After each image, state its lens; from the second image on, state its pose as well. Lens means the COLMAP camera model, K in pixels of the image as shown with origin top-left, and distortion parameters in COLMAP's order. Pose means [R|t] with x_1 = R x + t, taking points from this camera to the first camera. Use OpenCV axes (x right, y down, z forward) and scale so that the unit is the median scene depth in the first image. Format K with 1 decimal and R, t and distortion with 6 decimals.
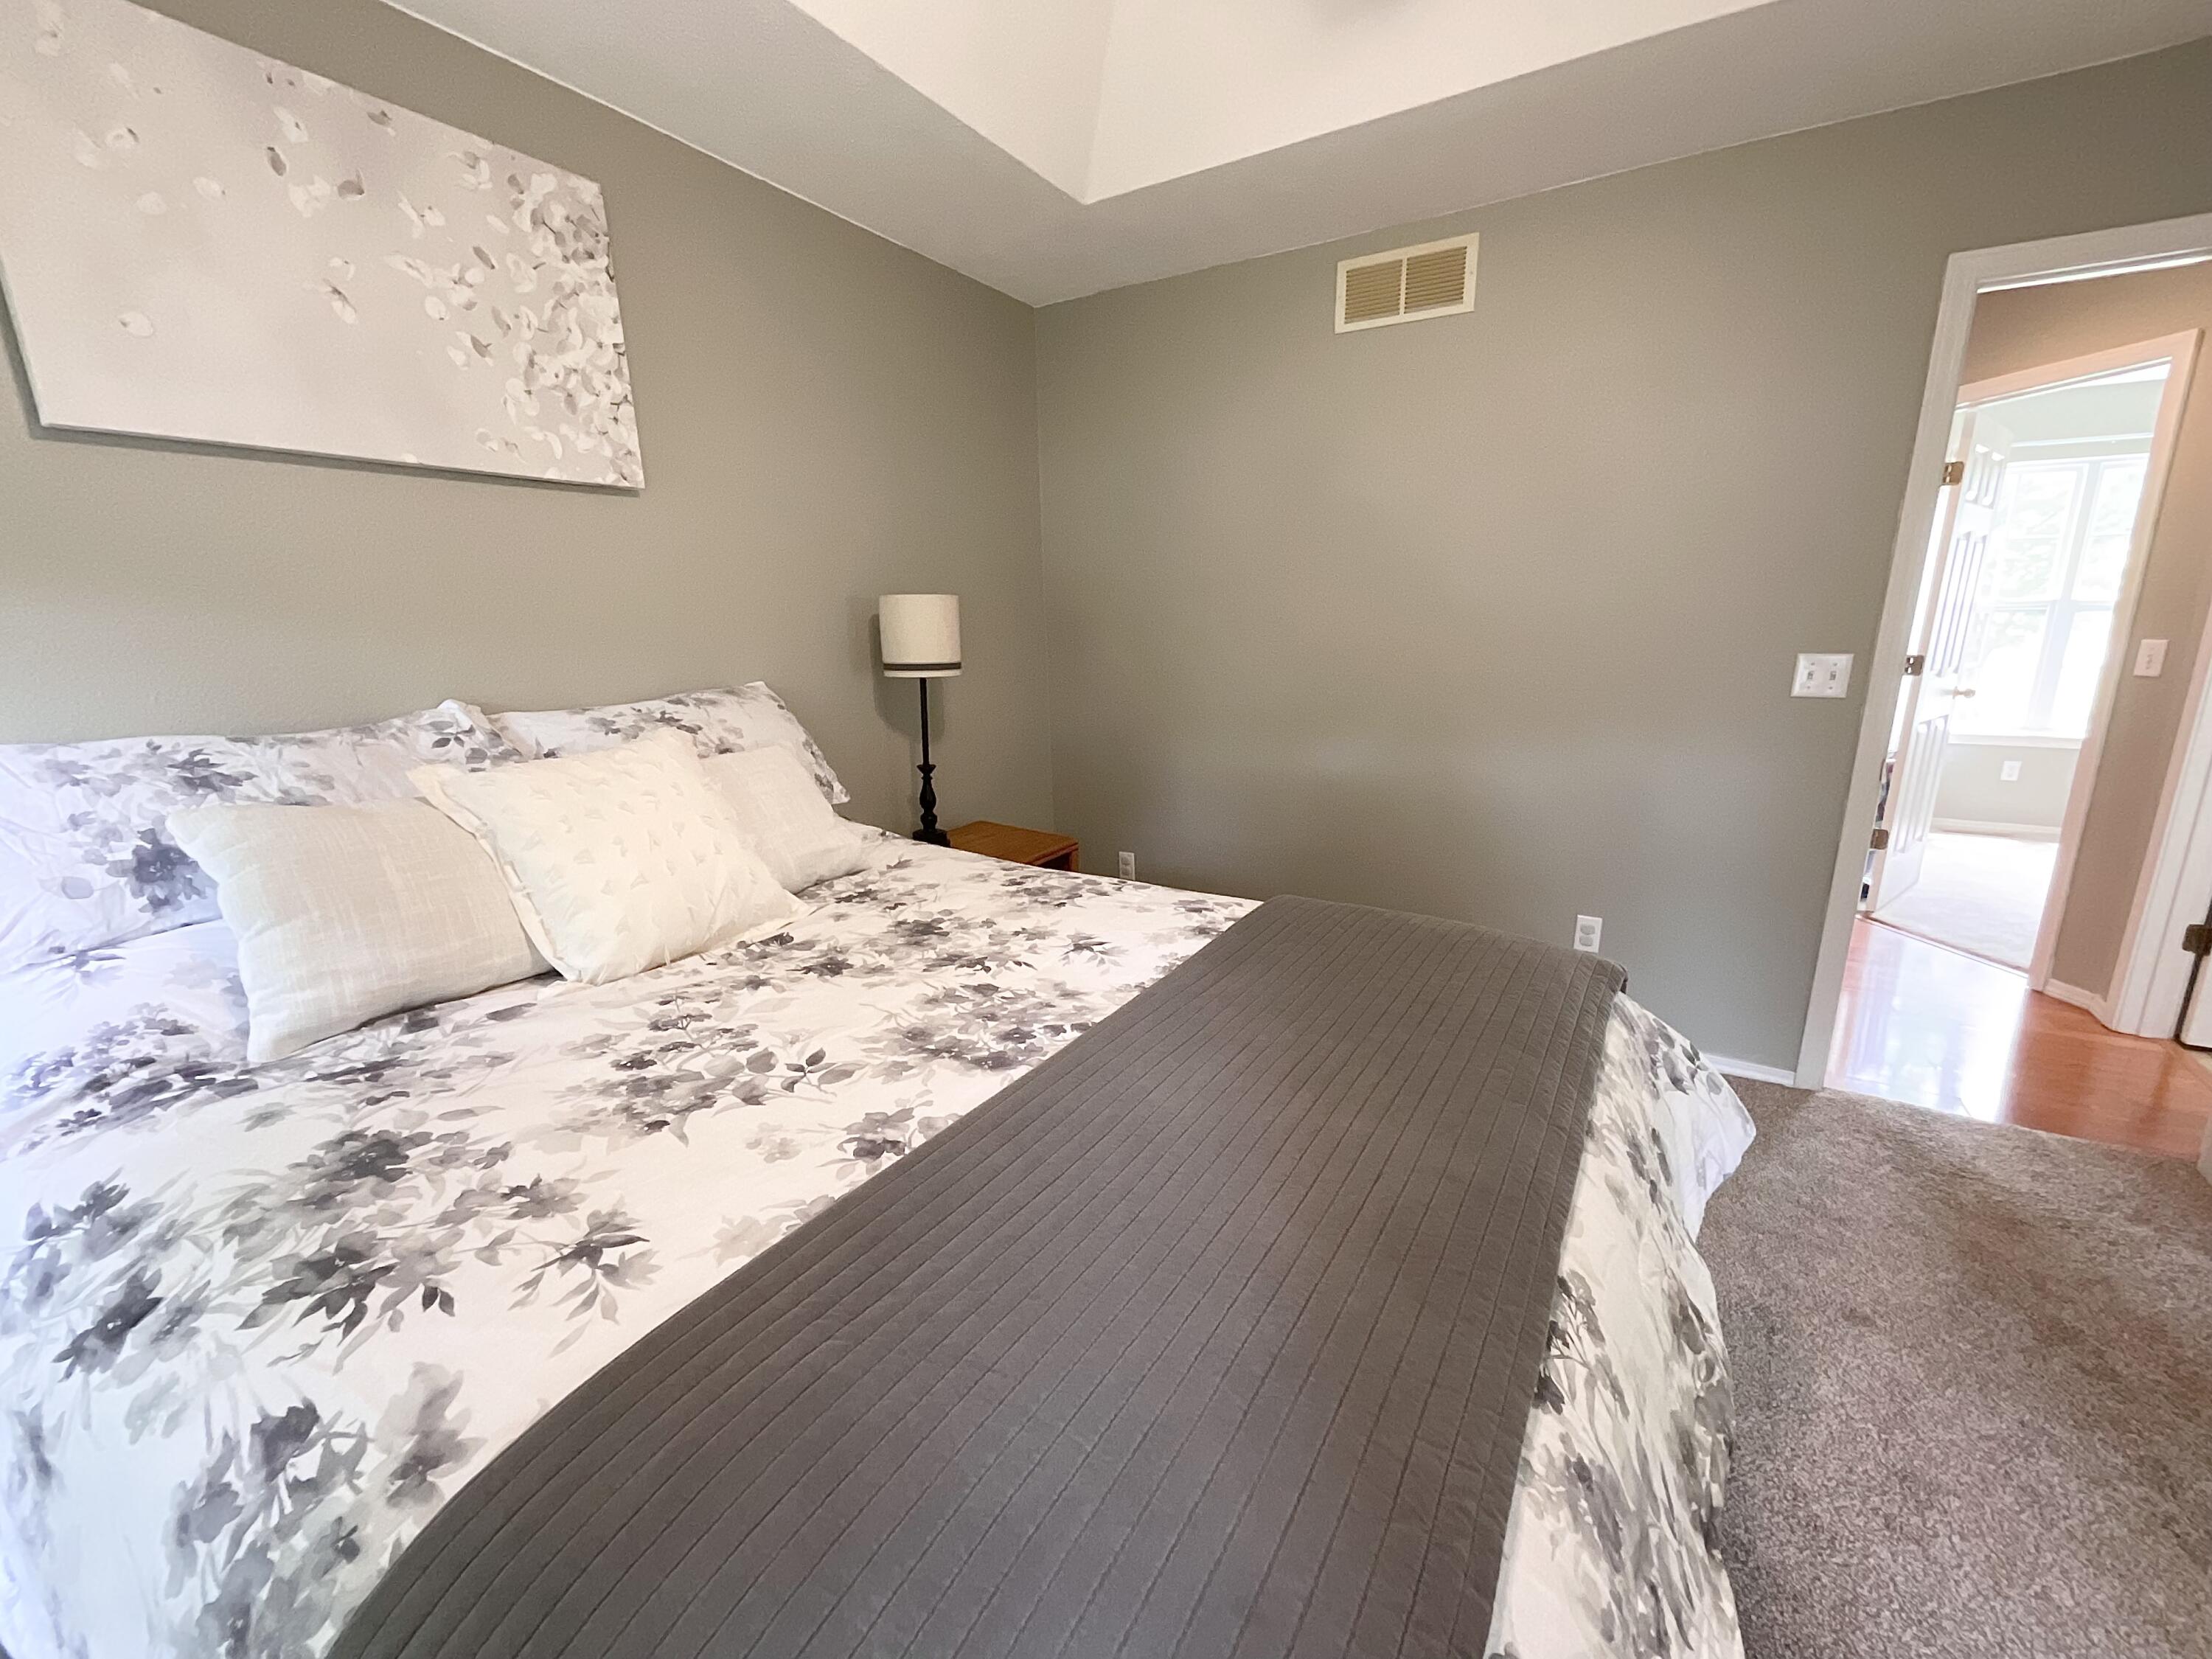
lens RADIAL K [[895.9, 0, 1112.2], [0, 895.9, 825.8], [0, 0, 1]] dist [-0.001618, 0.000377]
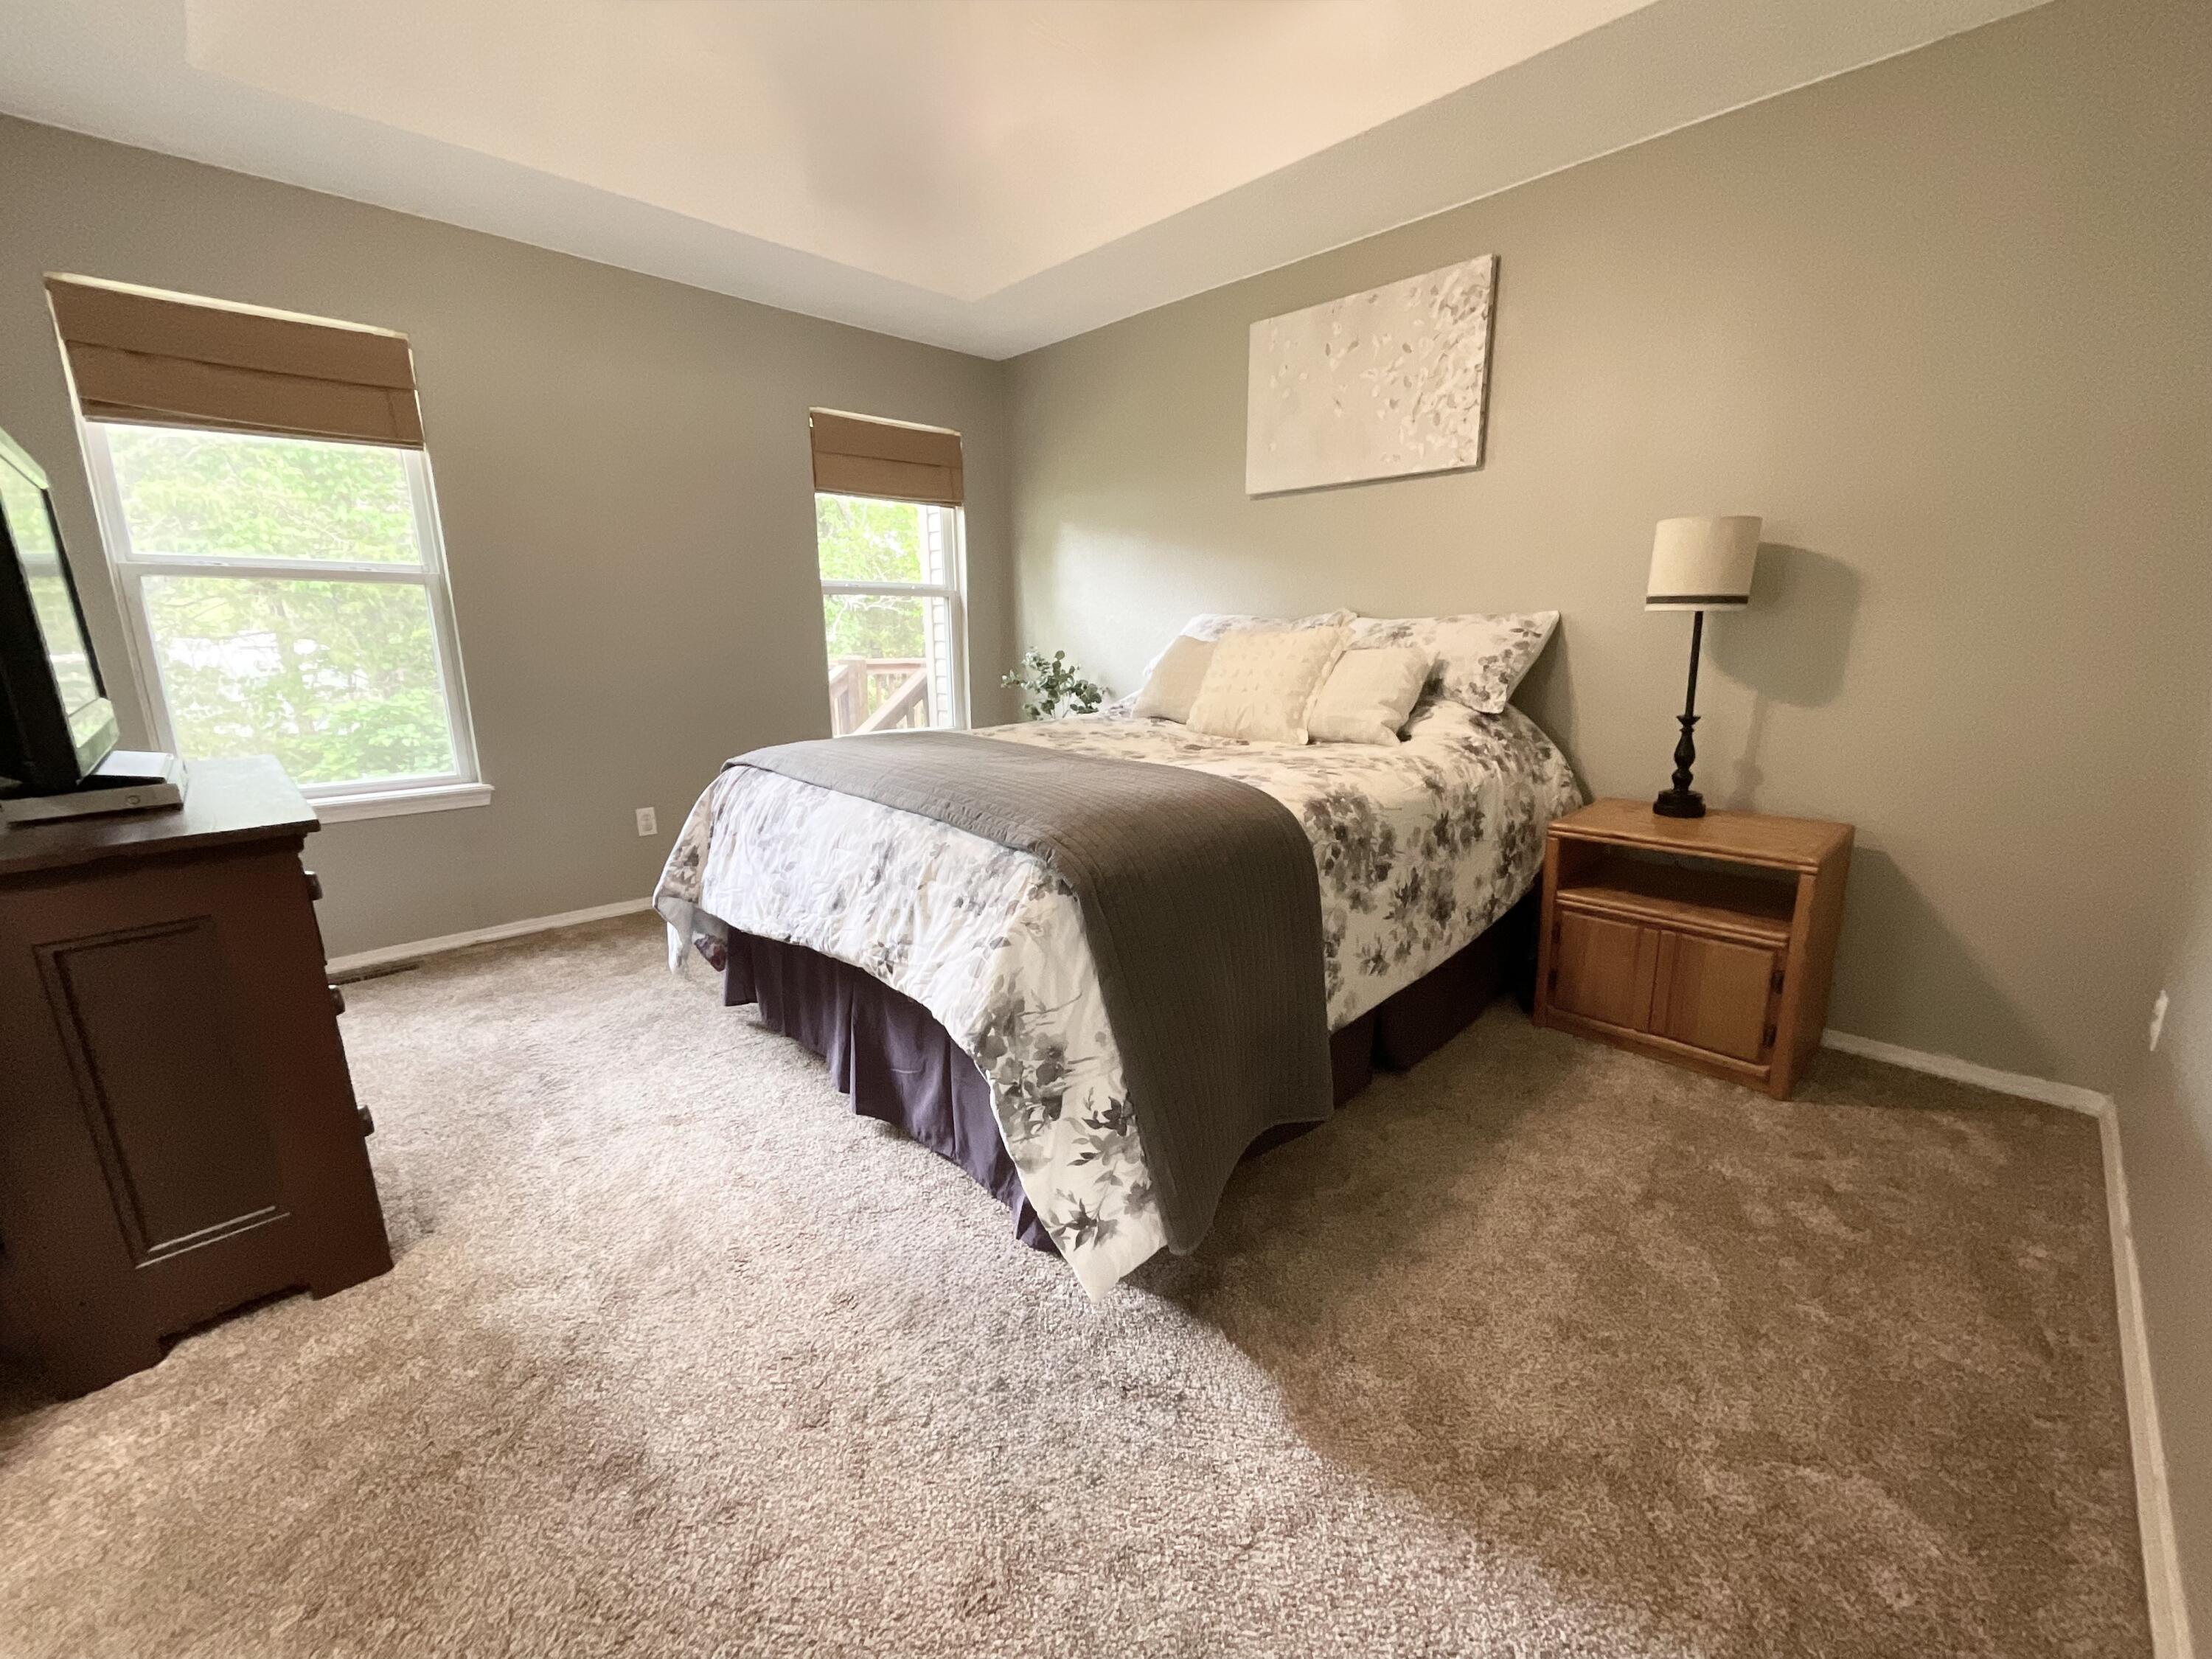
lens RADIAL K [[895.9, 0, 1112.2], [0, 895.9, 825.8], [0, 0, 1]] dist [-0.001618, 0.000377]
pose [[-0.251911, 0.219626, -0.942499, 1.160298], [-0.225386, 0.933812, 0.277843, -0.120576], [0.941139, 0.282418, -0.185737, 0.966852]]
